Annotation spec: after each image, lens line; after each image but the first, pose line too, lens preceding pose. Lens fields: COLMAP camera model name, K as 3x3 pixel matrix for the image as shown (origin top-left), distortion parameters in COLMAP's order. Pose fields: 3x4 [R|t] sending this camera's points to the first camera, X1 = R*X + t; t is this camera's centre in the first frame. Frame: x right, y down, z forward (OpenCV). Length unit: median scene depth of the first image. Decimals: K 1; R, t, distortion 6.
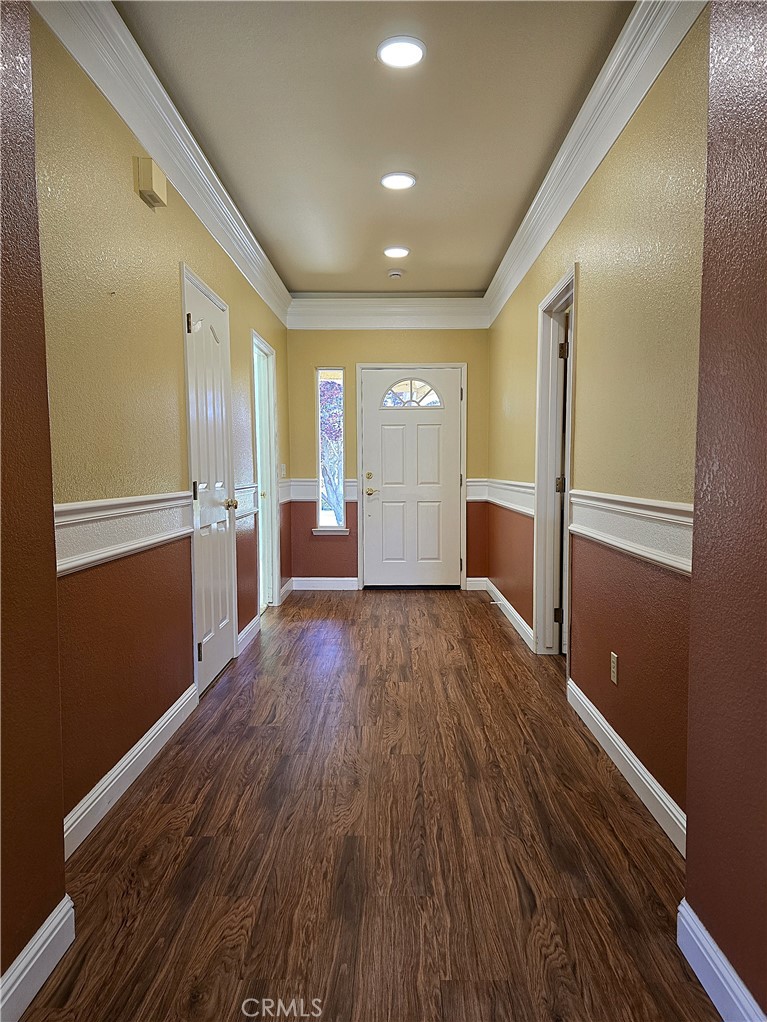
lens RADIAL K [[688.3, 0, 384.3], [0, 688.3, 514.4], [0, 0, 1]] dist [0.060357, -0.054310]
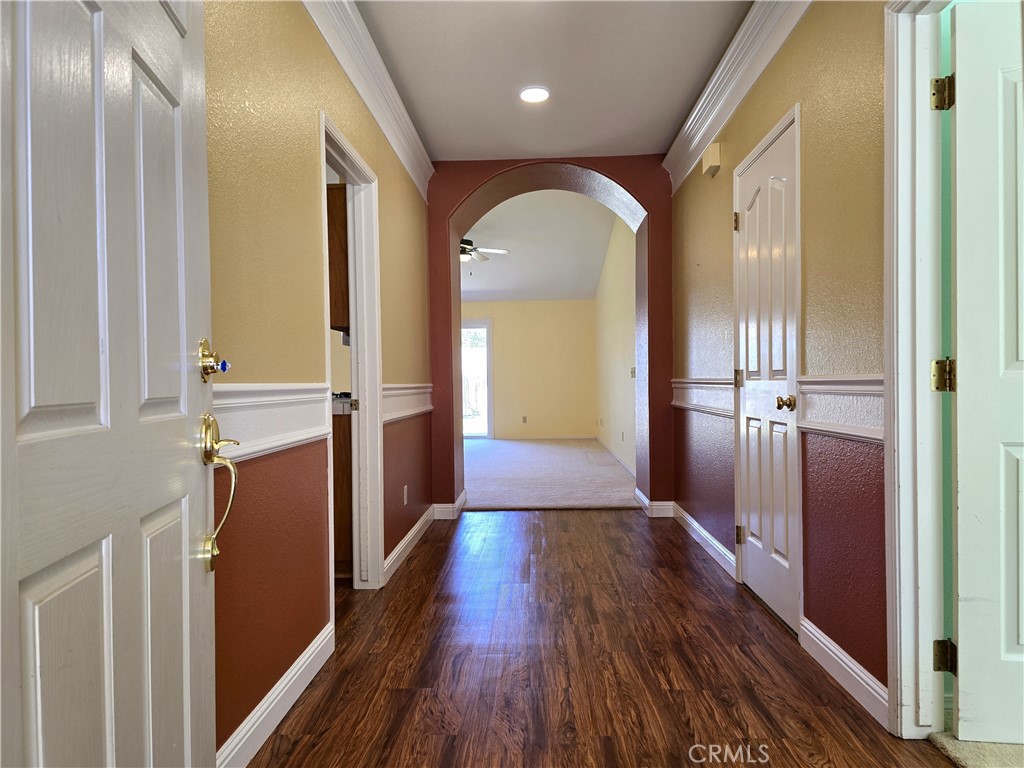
lens RADIAL K [[689.6, 0, 510.1], [0, 689.6, 384.8], [0, 0, 1]] dist [0.060357, -0.054310]
pose [[-0.999541, 0.018004, 0.024369, 0.036774], [0.019616, 0.997518, 0.067627, -0.085237], [-0.023091, 0.068074, -0.997413, 1.691660]]
